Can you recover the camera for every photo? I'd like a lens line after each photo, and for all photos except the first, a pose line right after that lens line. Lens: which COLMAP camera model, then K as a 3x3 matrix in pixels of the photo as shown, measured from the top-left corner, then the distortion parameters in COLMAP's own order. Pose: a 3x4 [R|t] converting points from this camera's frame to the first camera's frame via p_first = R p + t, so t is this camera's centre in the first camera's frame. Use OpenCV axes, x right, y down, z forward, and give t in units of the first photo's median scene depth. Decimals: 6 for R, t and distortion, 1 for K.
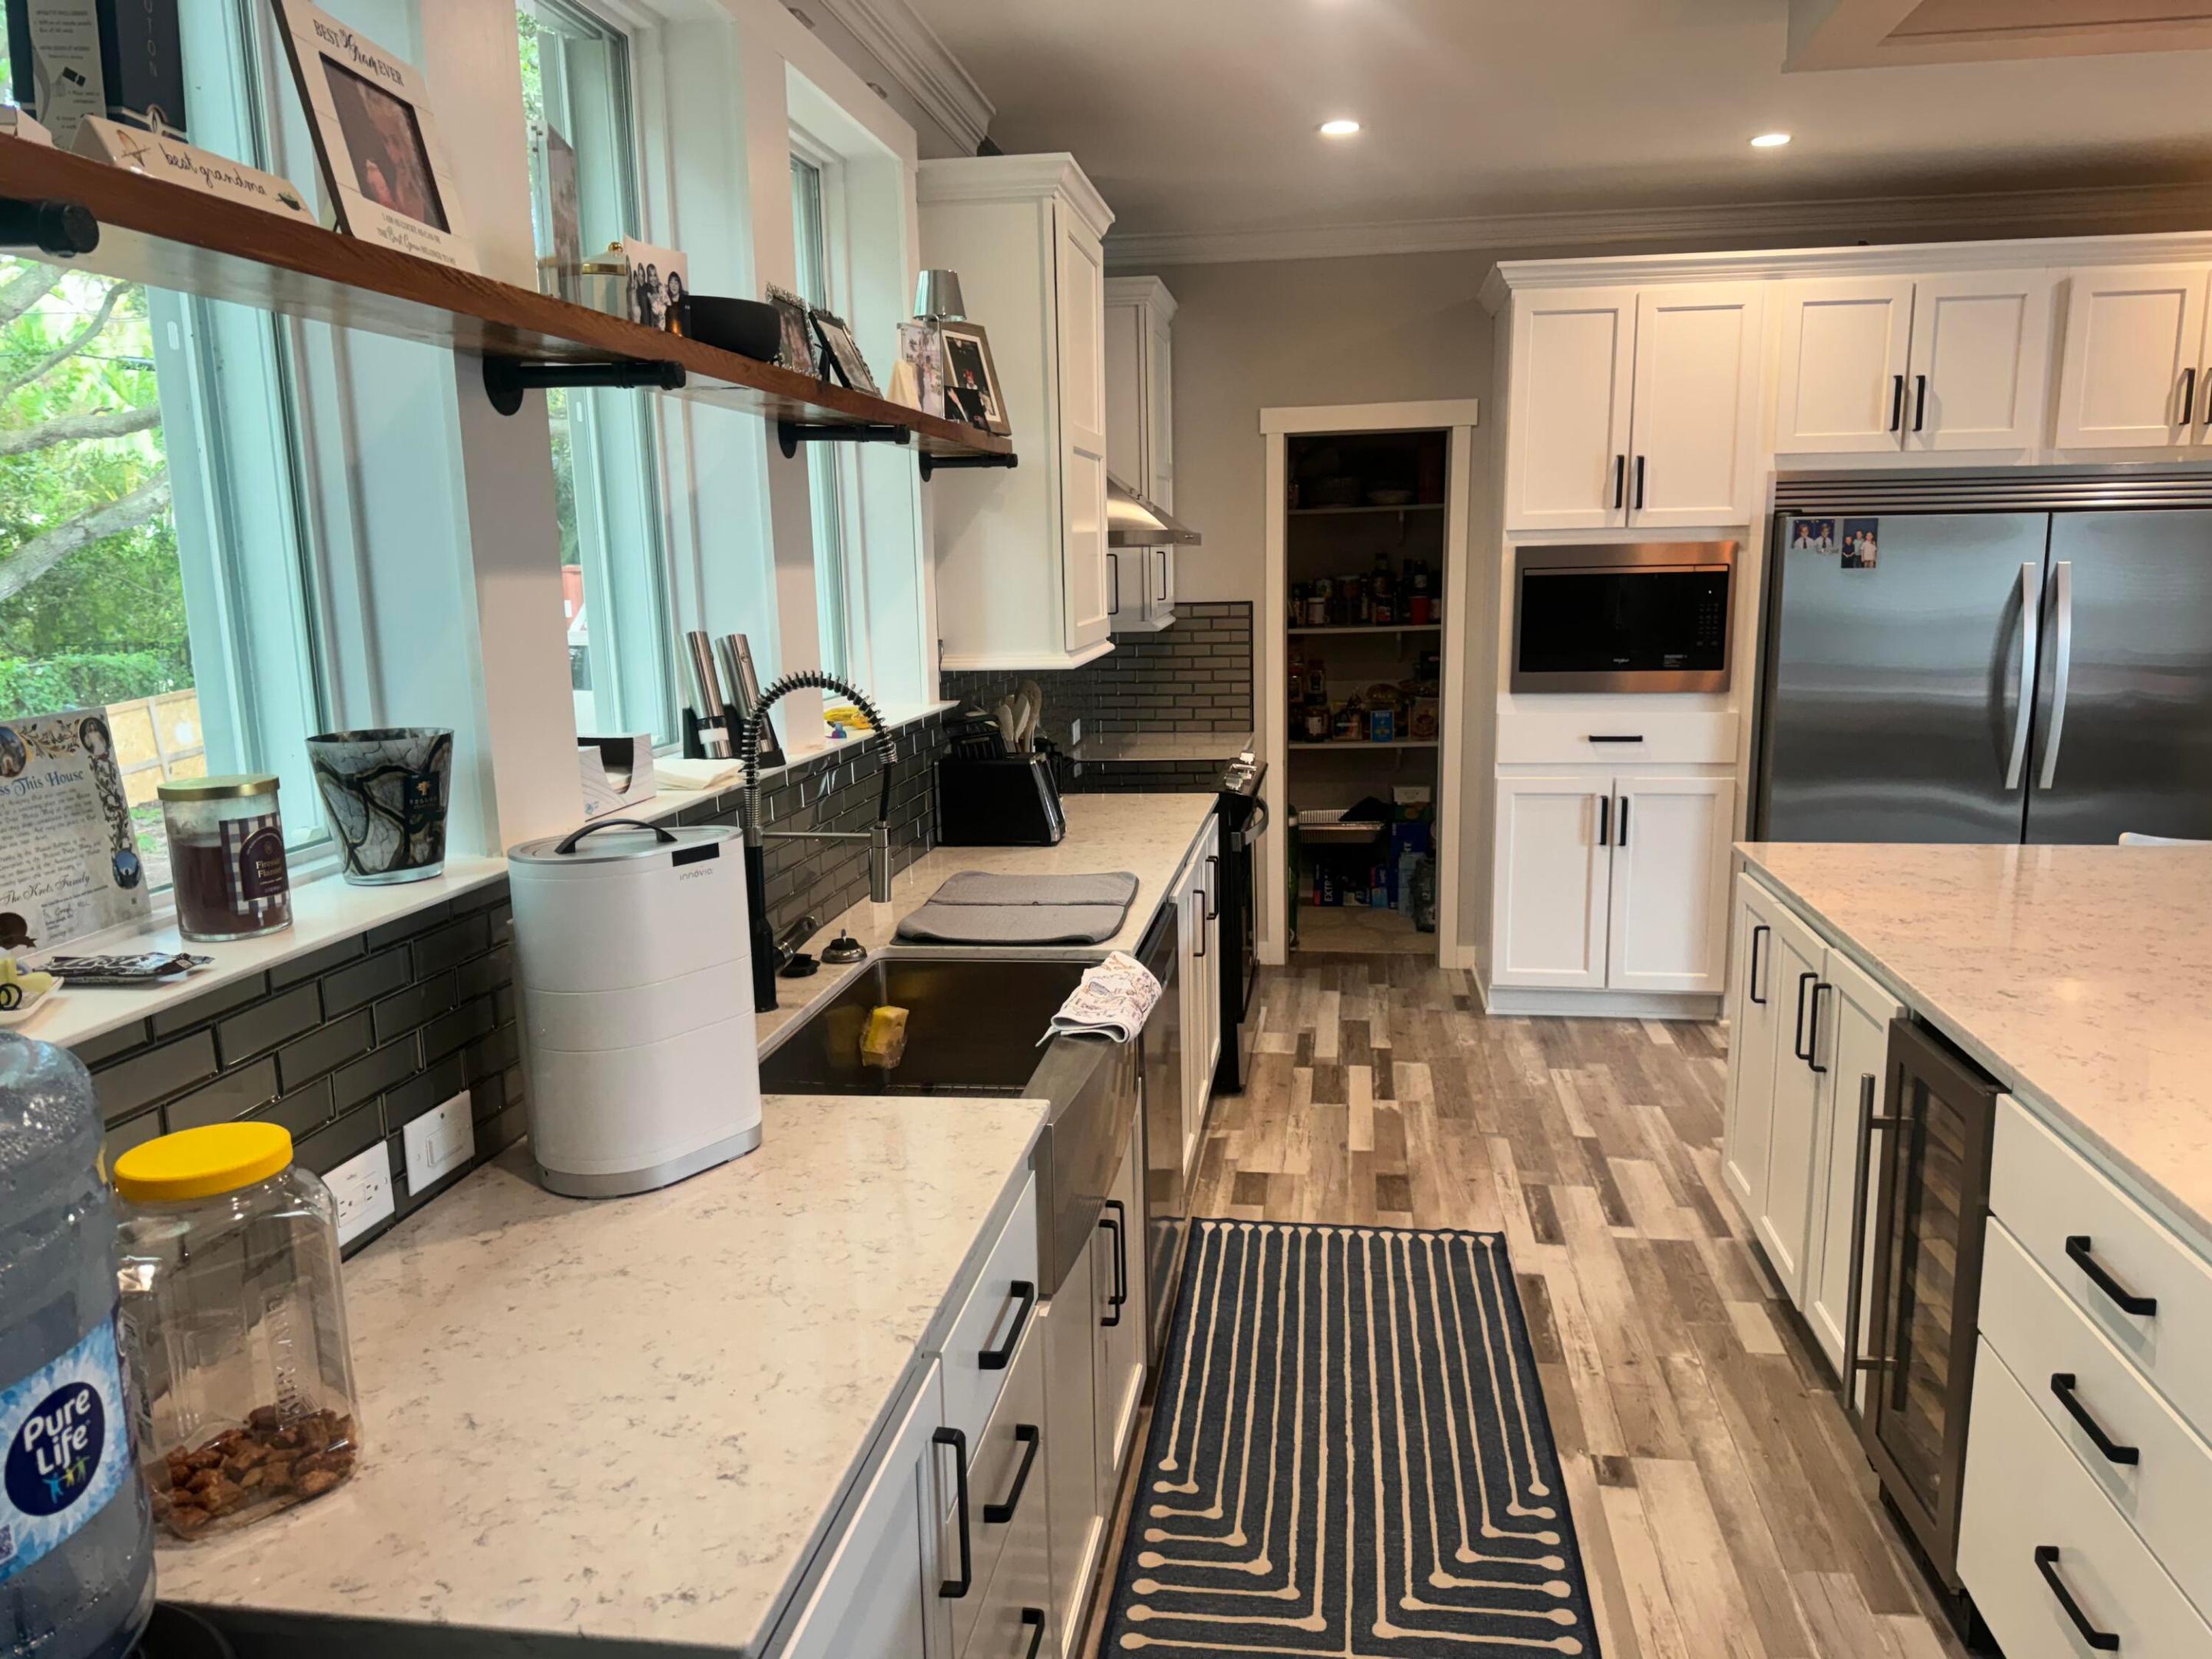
lens RADIAL K [[1562.4, 0, 1110.6], [0, 1562.4, 835.5], [0, 0, 1]] dist [0.008140, -0.000397]
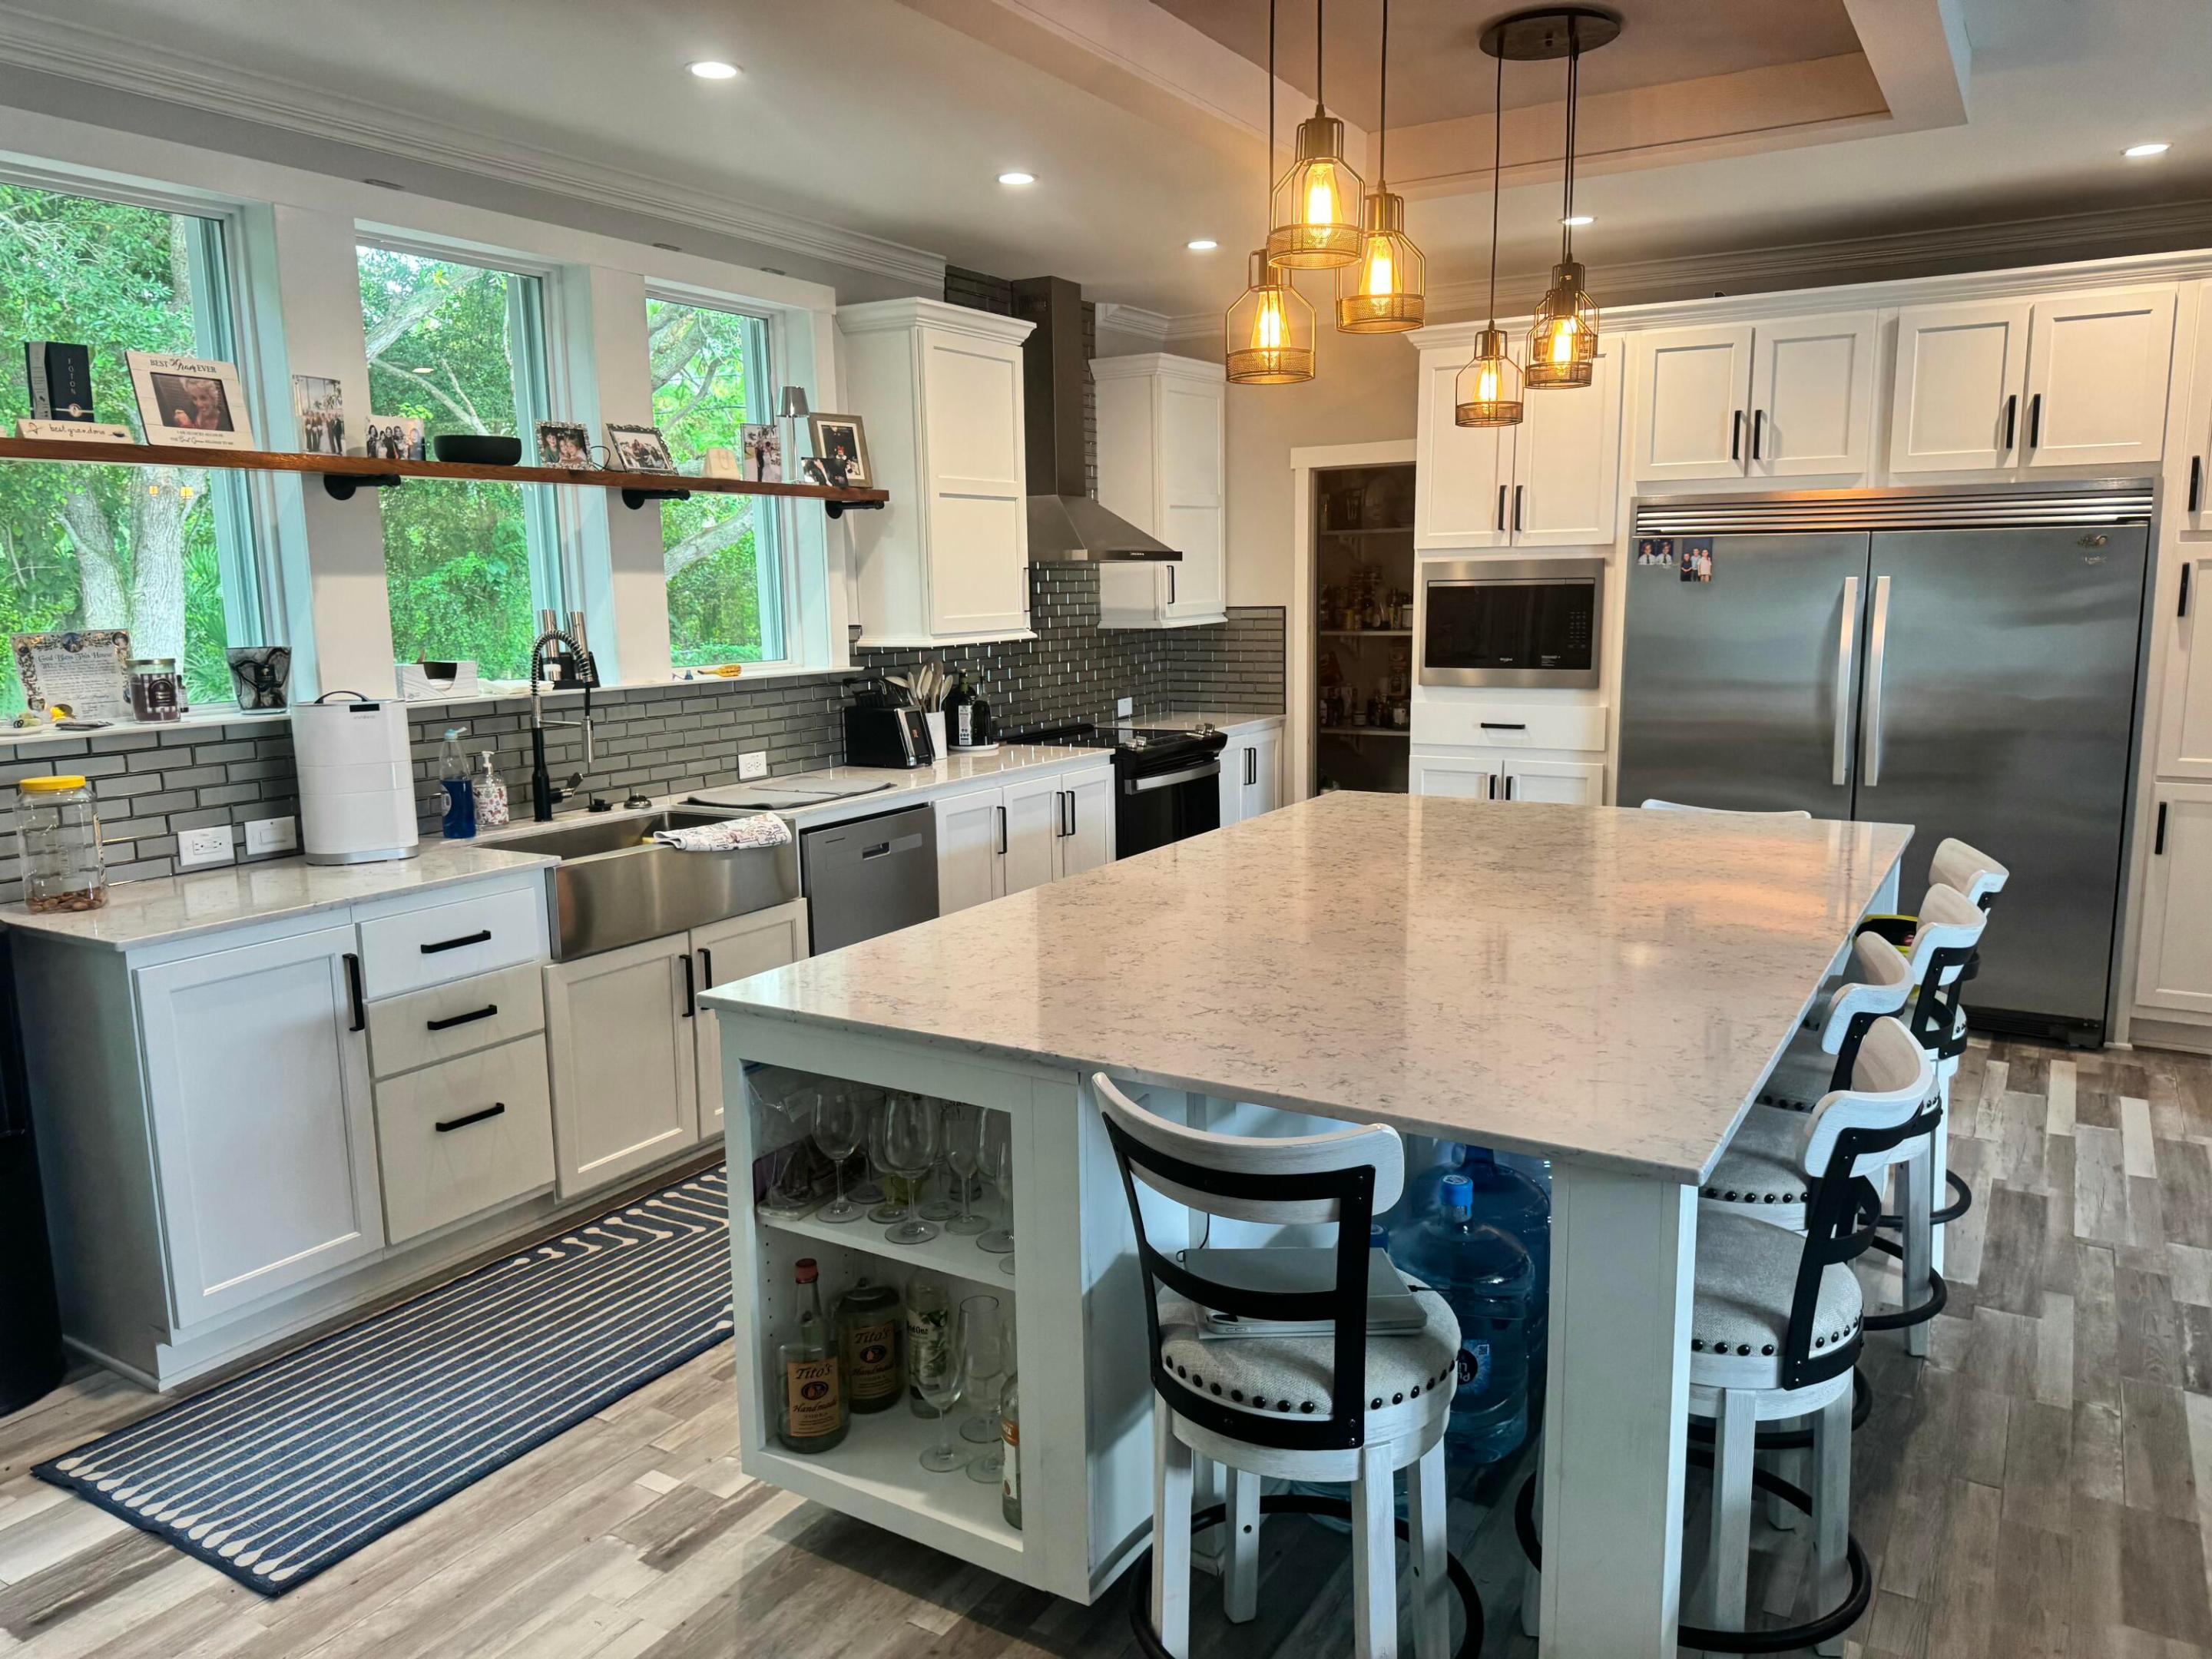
lens RADIAL K [[1562.4, 0, 1102.2], [0, 1562.4, 827.7], [0, 0, 1]] dist [0.008140, -0.000397]
pose [[0.919713, 0.066875, -0.386855, 0.538619], [-0.071704, 0.997424, 0.001951, 0.035566], [0.385989, 0.025944, 0.922139, -0.206034]]
